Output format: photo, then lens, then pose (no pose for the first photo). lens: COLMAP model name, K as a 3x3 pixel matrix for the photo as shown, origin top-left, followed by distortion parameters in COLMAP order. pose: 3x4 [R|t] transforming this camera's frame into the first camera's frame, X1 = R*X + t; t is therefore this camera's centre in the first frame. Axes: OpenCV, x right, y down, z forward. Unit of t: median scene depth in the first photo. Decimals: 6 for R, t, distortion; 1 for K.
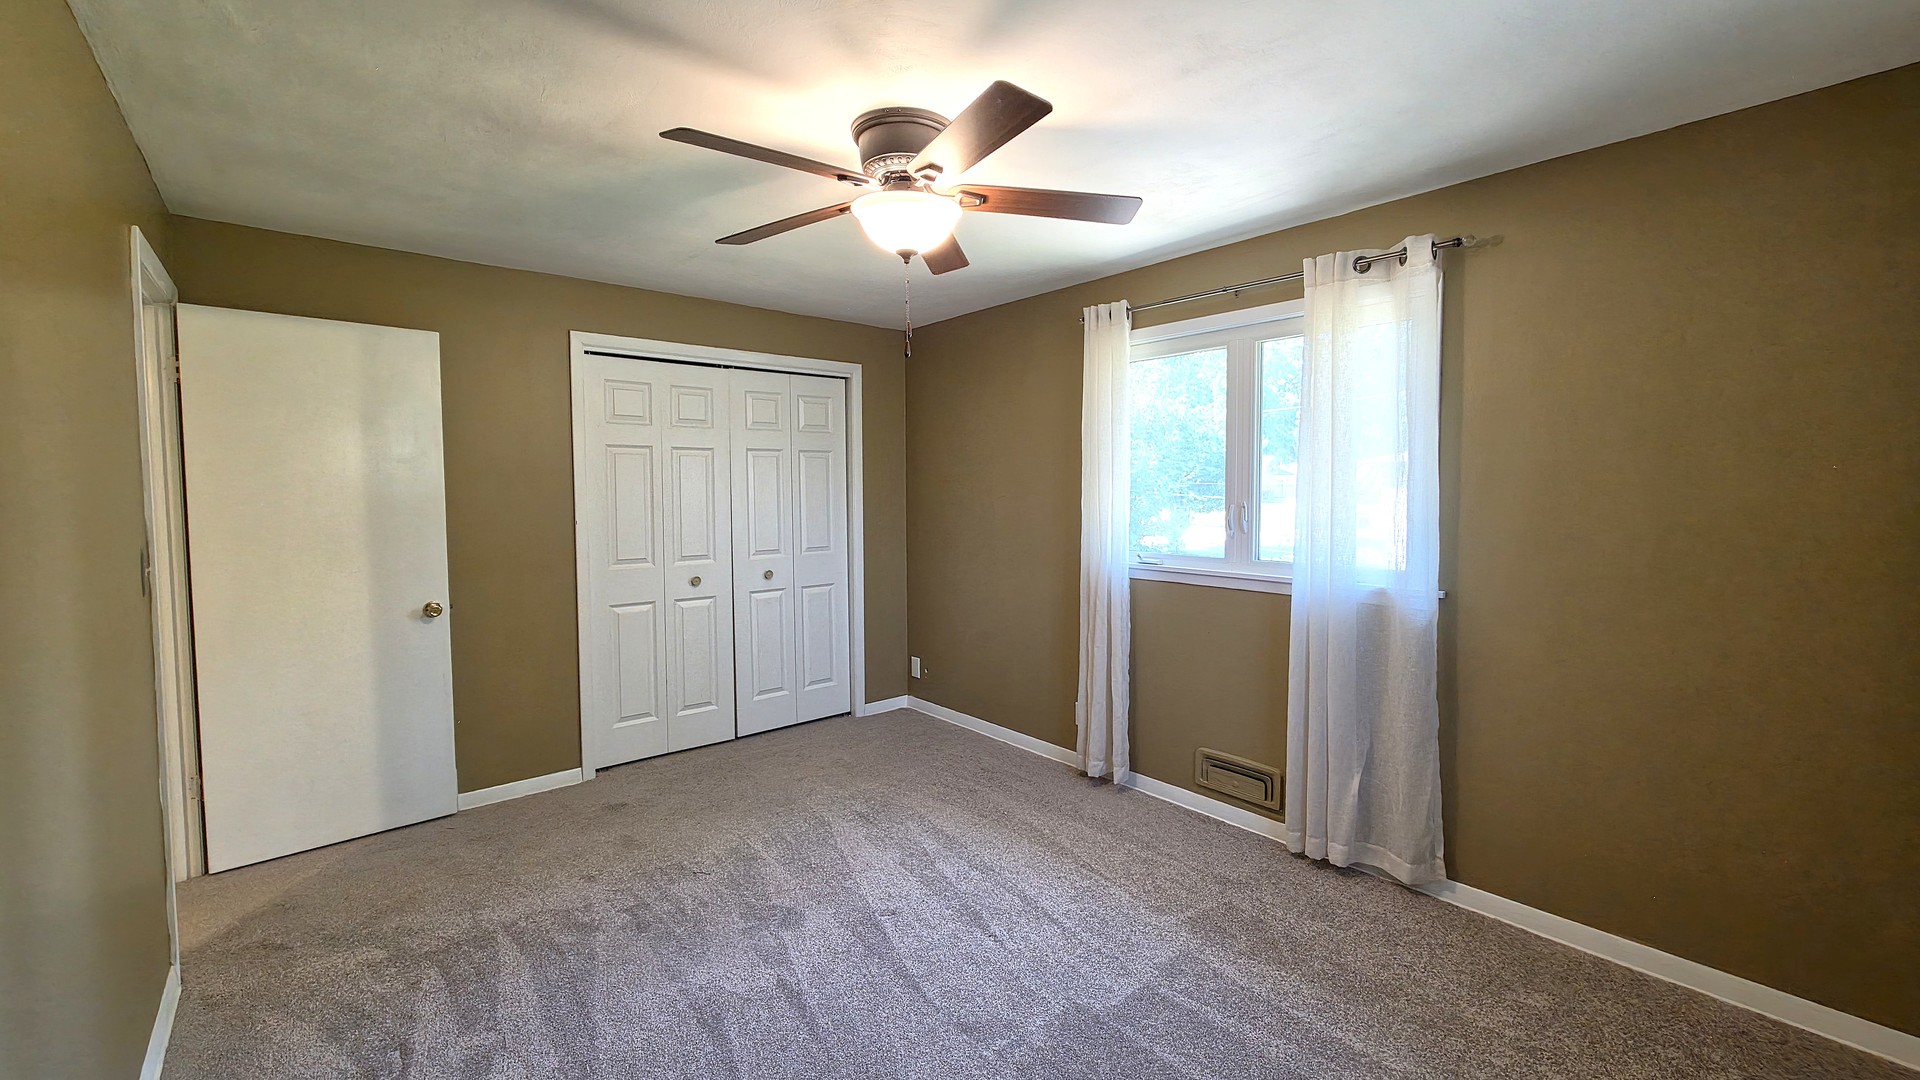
lens RADIAL K [[769.3, 0, 965.2], [0, 769.3, 527.1], [0, 0, 1]] dist [-0.001782, -0.000187]
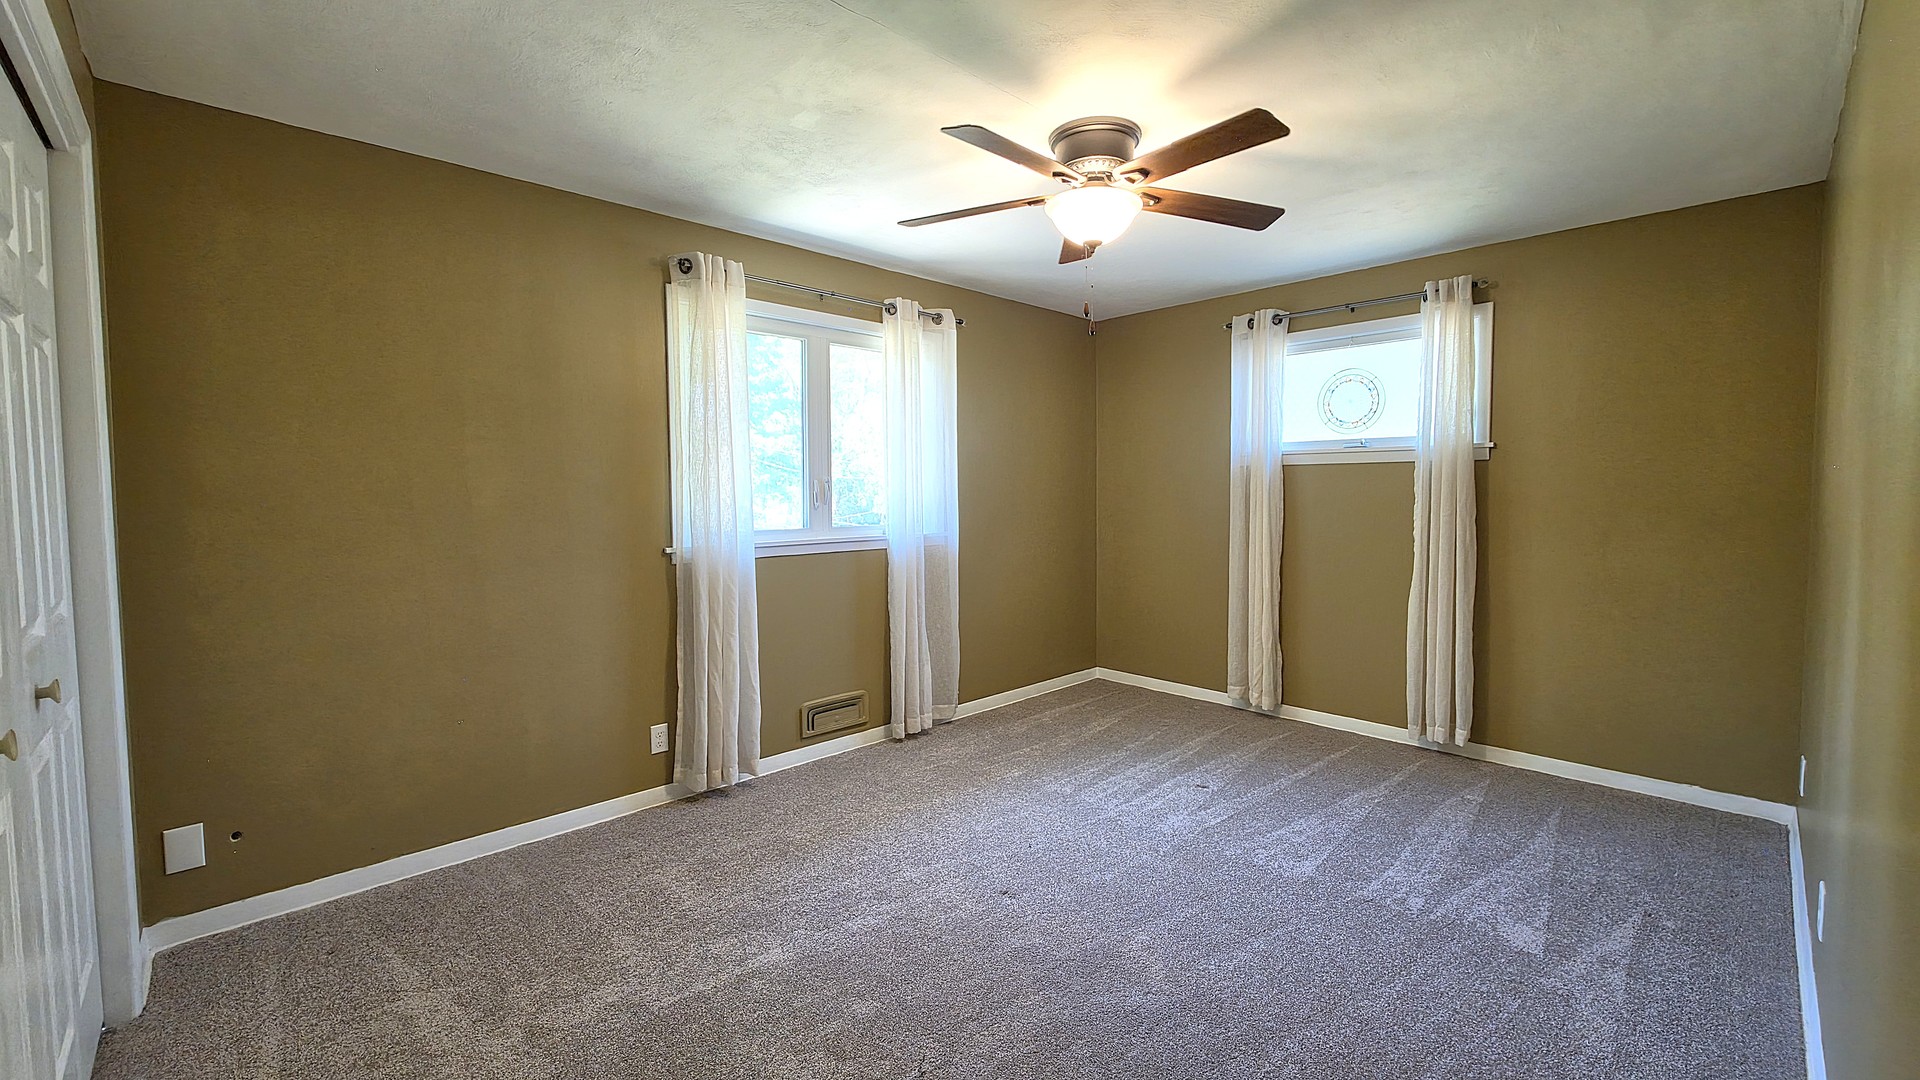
lens RADIAL K [[769.3, 0, 965.2], [0, 769.3, 527.1], [0, 0, 1]] dist [-0.001782, -0.000187]
pose [[-0.066494, -0.050319, 0.996517, -0.834332], [0.054919, 0.997029, 0.054010, -0.010480], [-0.996274, 0.058320, -0.063533, 0.883324]]
